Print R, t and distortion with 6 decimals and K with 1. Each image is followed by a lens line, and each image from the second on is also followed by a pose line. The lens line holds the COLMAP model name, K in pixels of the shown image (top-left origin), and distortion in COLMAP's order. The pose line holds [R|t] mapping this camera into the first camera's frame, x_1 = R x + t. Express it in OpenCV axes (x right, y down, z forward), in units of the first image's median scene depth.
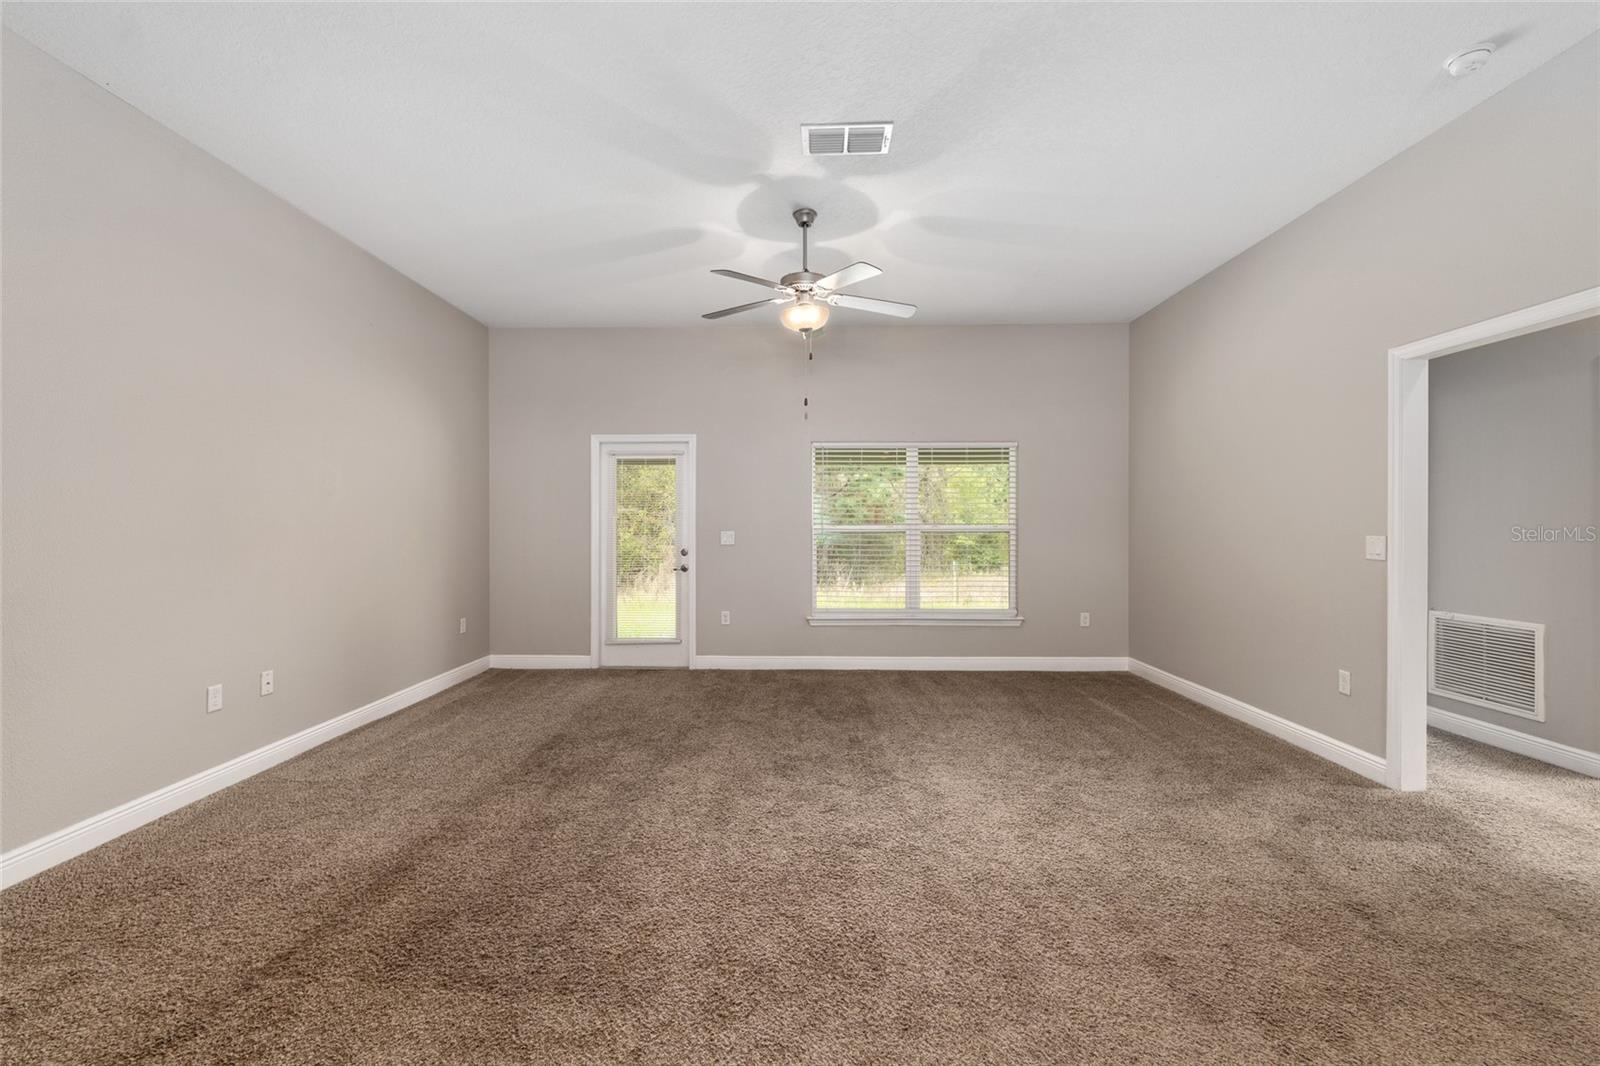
lens RADIAL K [[682.3, 0, 795.0], [0, 682.3, 528.9], [0, 0, 1]] dist [-0.007905, -0.000010]
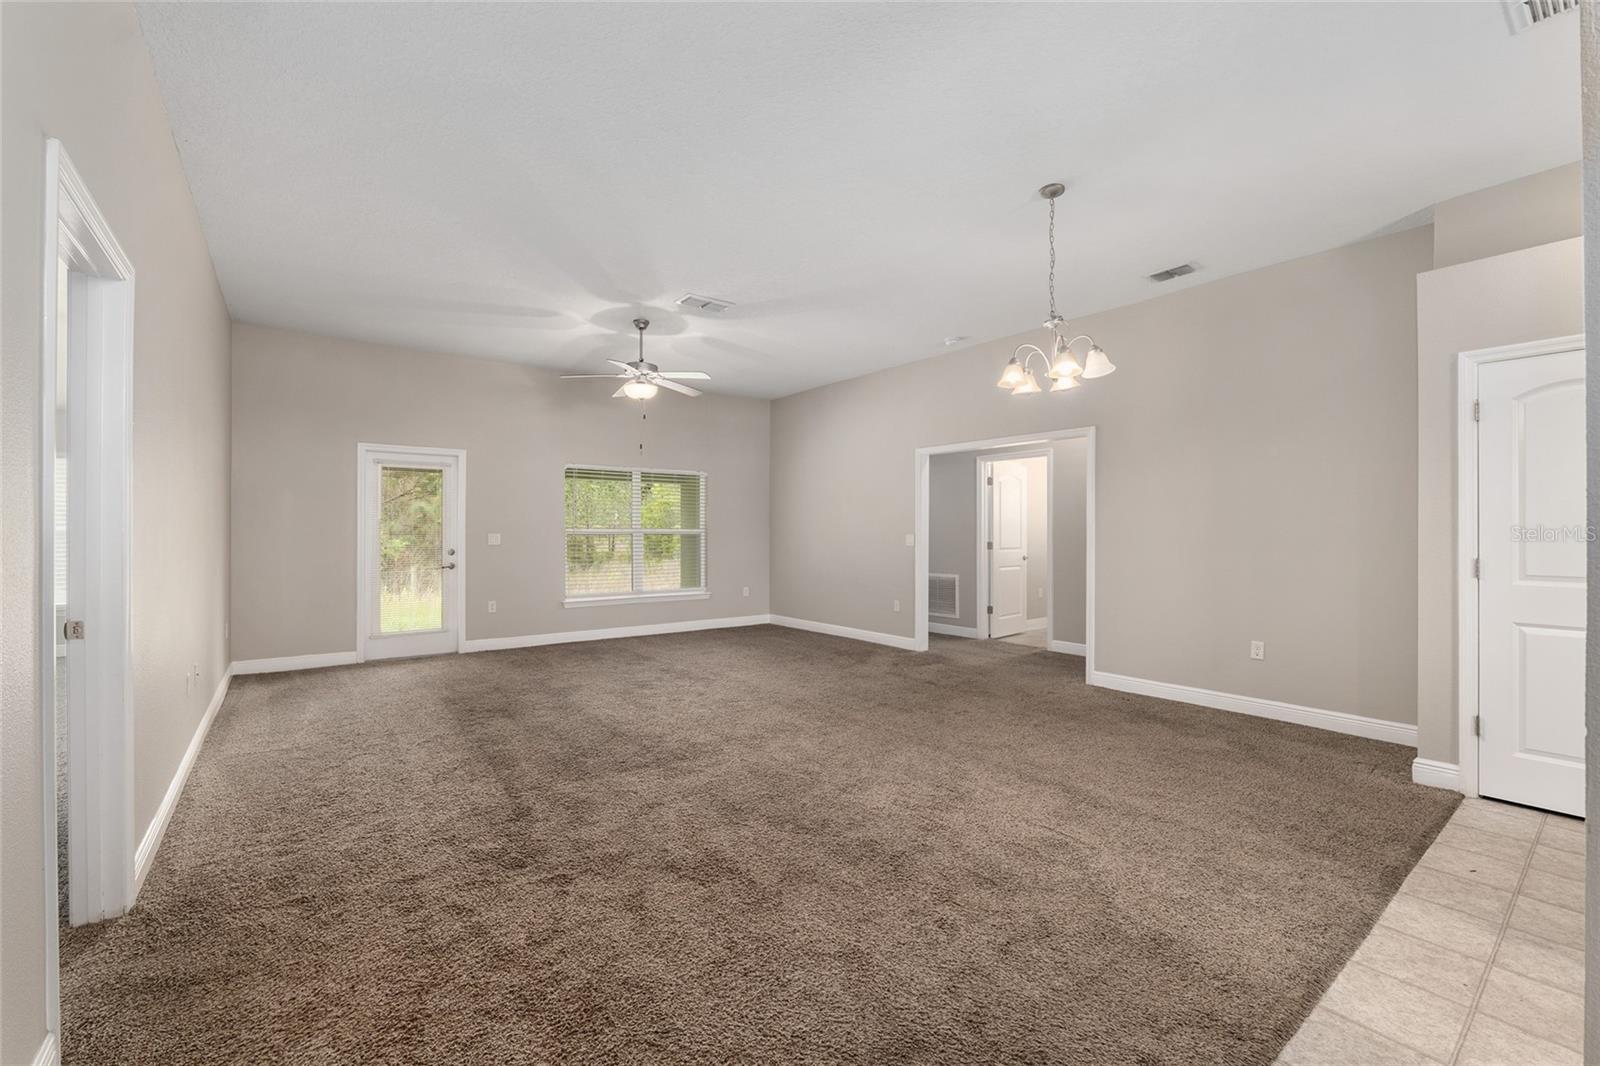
lens RADIAL K [[663.9, 0, 802.1], [0, 663.9, 531.2], [0, 0, 1]] dist [-0.012514, -0.000083]
pose [[0.782102, 0.002369, 0.623146, -0.617746], [-0.000301, 0.999994, -0.003425, 0.005010], [-0.623150, 0.002492, 0.782098, -0.365108]]
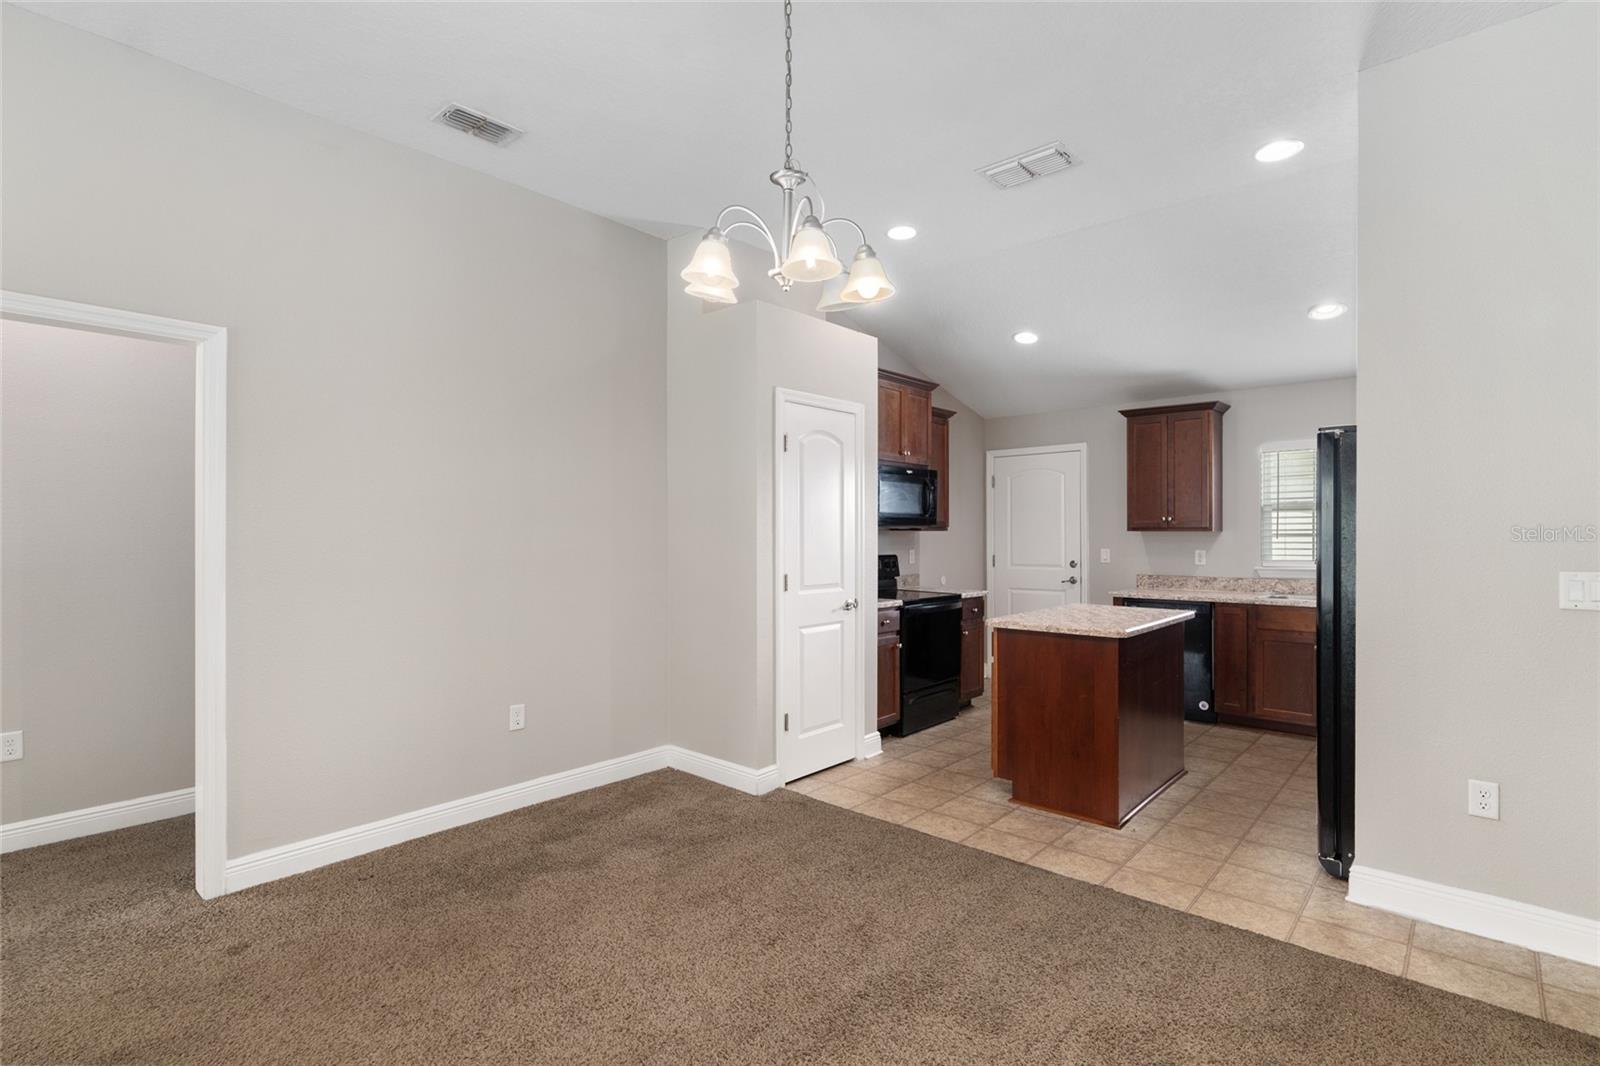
lens RADIAL K [[762.1, 0, 794.6], [0, 762.1, 538.3], [0, 0, 1]] dist [0.002771, 0.000031]
pose [[-0.754572, -0.005178, 0.656196, -0.163031], [0.001480, 0.999953, 0.009592, -0.024085], [-0.656215, 0.008209, -0.754529, 0.541270]]
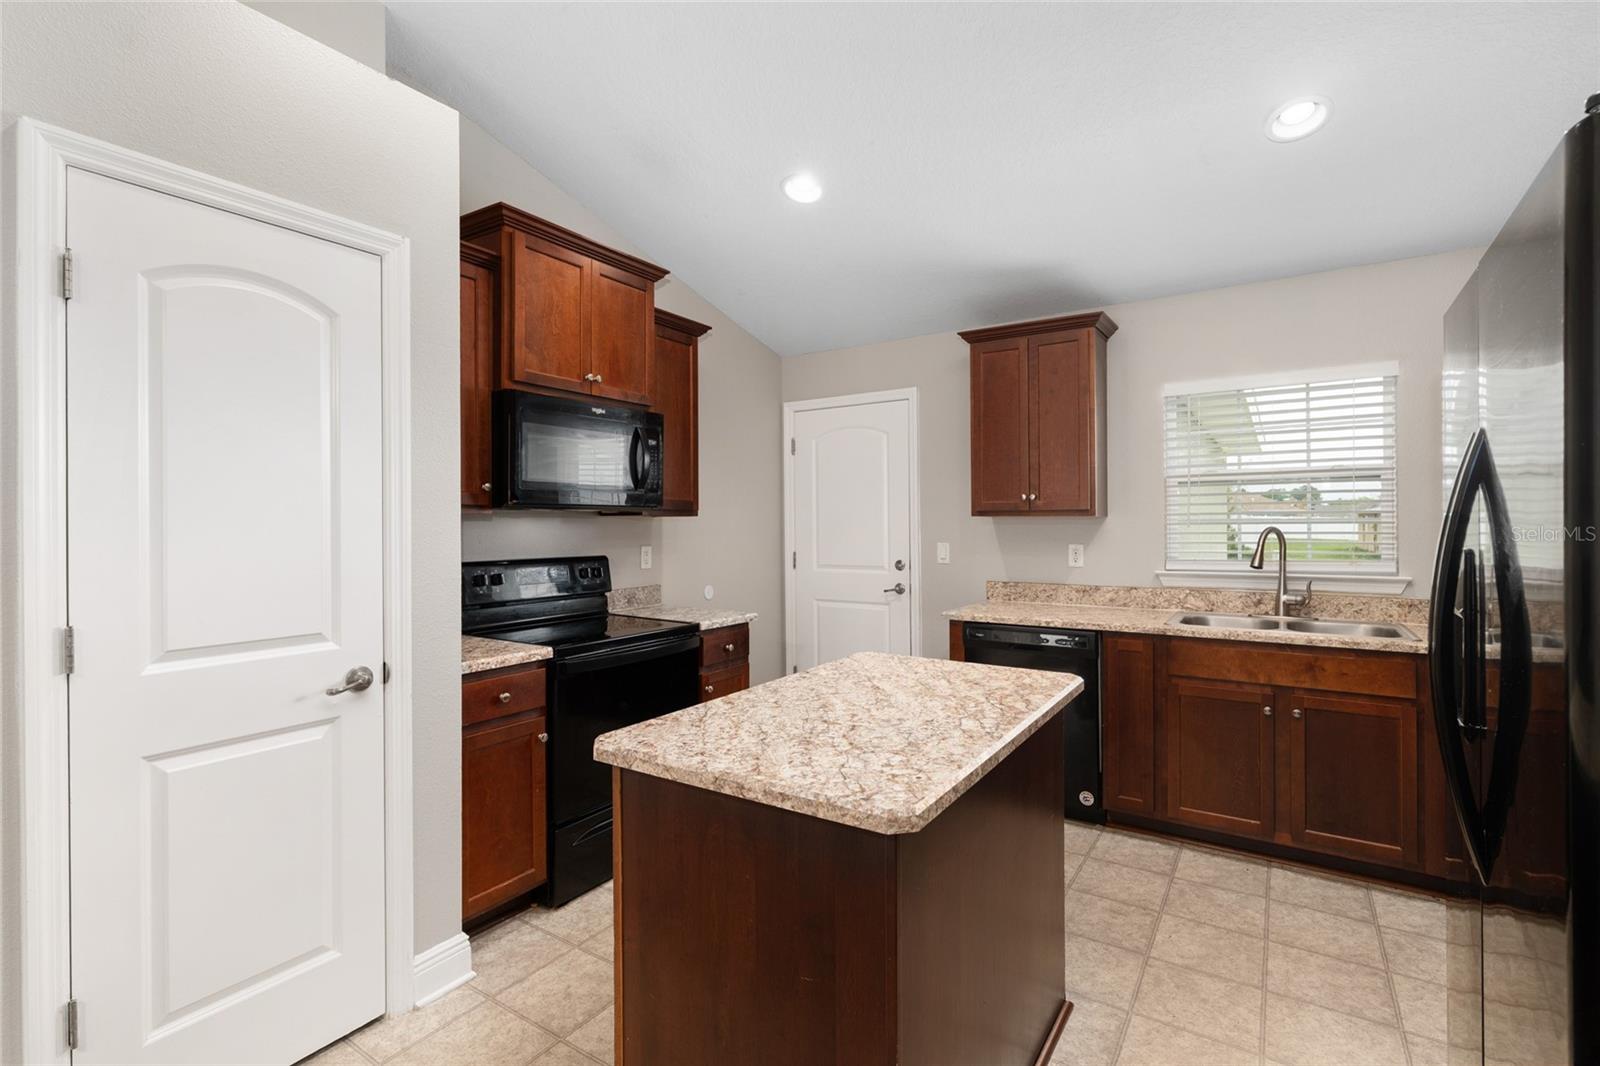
lens RADIAL K [[737.6, 0, 794.8], [0, 737.6, 521.8], [0, 0, 1]] dist [0.001219, -0.000893]
pose [[-0.843232, 0.002093, 0.537546, 0.018077], [0.003858, 0.999990, 0.002158, -0.018363], [-0.537536, 0.003894, -0.843232, -0.131552]]
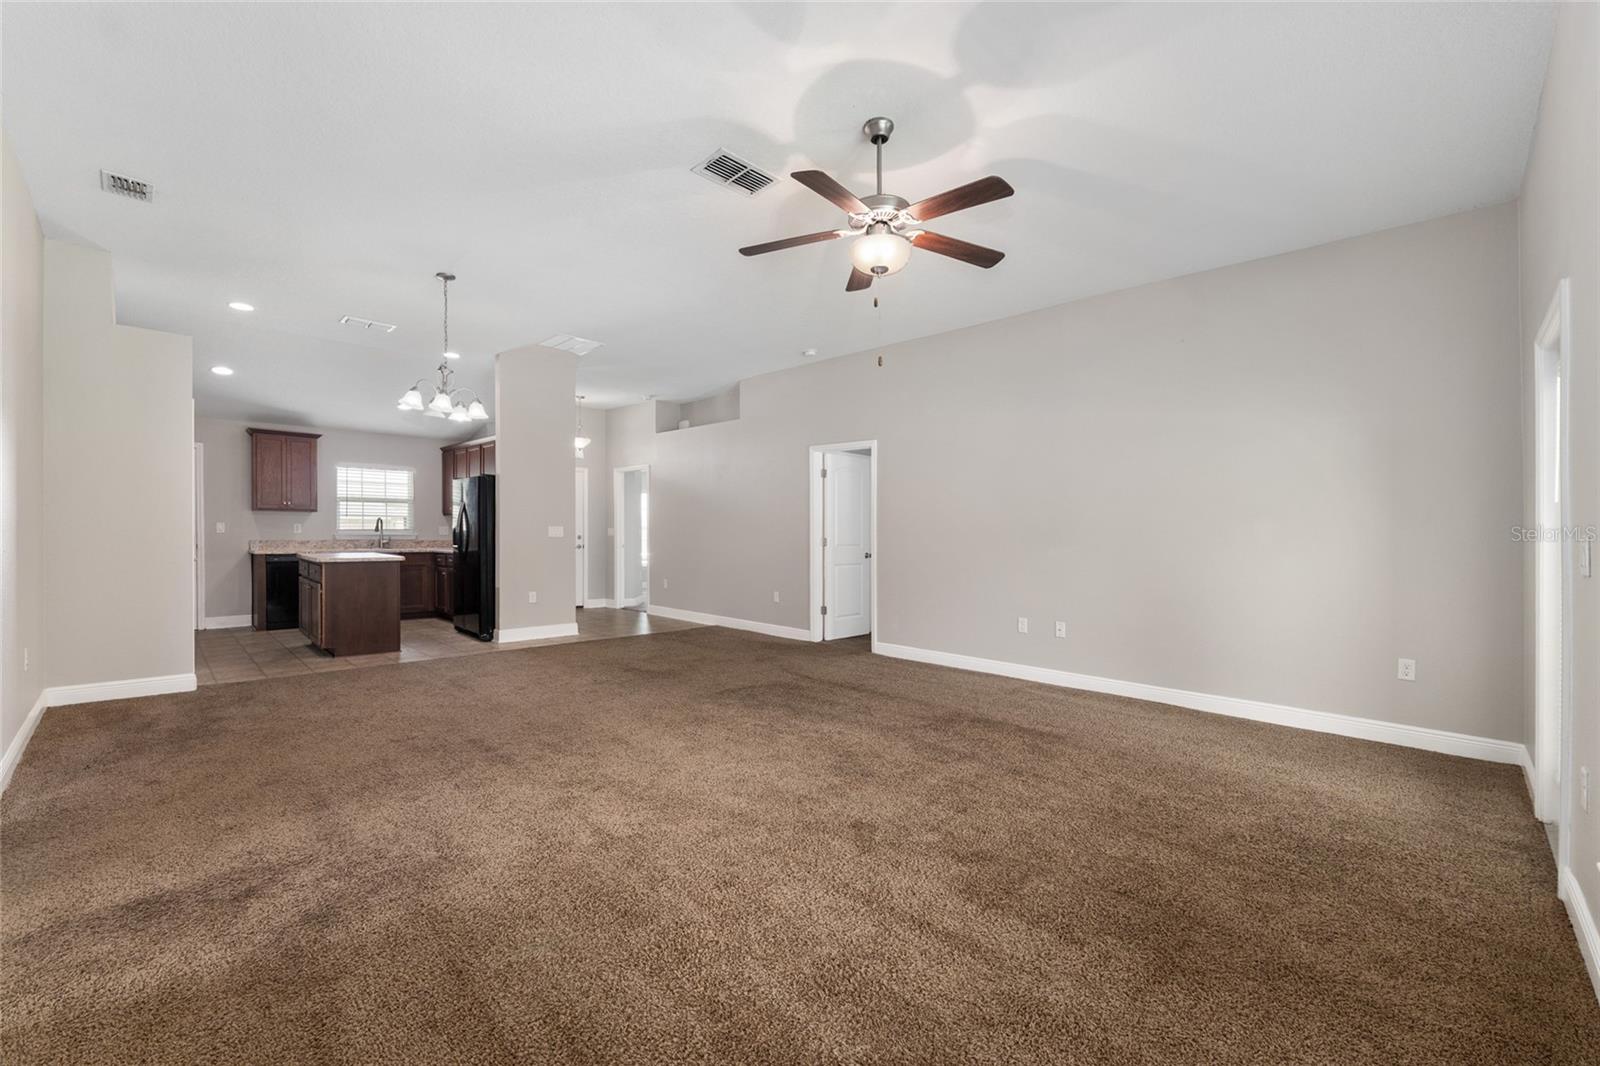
lens RADIAL K [[660.3, 0, 794.0], [0, 660.3, 530.6], [0, 0, 1]] dist [-0.011090, -0.000023]
pose [[-0.698095, -0.009157, -0.715947, 0.637927], [-0.015263, 0.999881, 0.002094, 0.009887], [0.715842, 0.012389, -0.698152, 1.463419]]
